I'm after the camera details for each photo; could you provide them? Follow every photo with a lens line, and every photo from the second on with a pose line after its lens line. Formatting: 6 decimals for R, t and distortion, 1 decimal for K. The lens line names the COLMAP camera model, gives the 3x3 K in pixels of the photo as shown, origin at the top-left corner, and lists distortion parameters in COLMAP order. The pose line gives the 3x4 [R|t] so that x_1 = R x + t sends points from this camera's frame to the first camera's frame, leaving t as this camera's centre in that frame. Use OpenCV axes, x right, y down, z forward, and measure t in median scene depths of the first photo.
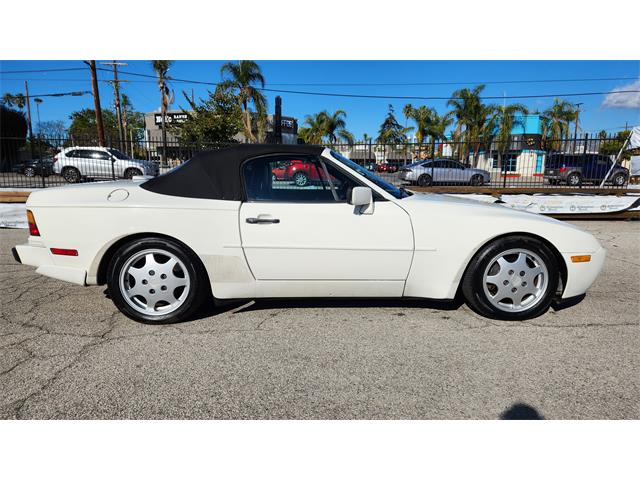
lens RADIAL K [[433.0, 0, 319.0], [0, 433.0, 233.4], [0, 0, 1]] dist [0.078498, -0.057757]
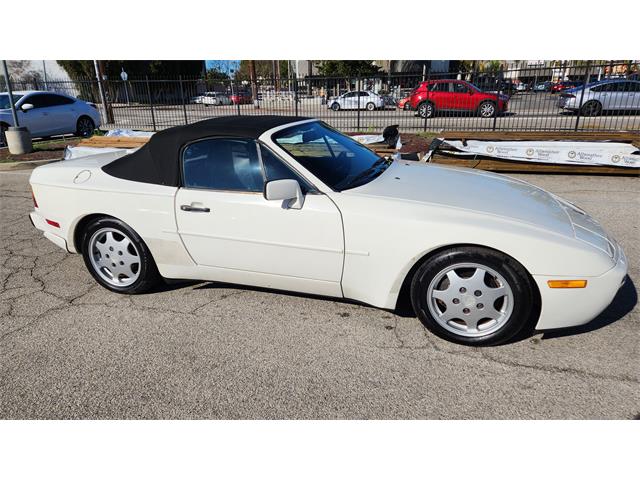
lens RADIAL K [[433.0, 0, 319.0], [0, 433.0, 233.4], [0, 0, 1]] dist [0.078498, -0.057757]
pose [[0.931466, 0.090202, -0.352471, 0.473038], [-0.027759, 0.983575, 0.178352, -0.154073], [0.362769, -0.156344, 0.918670, 0.178999]]
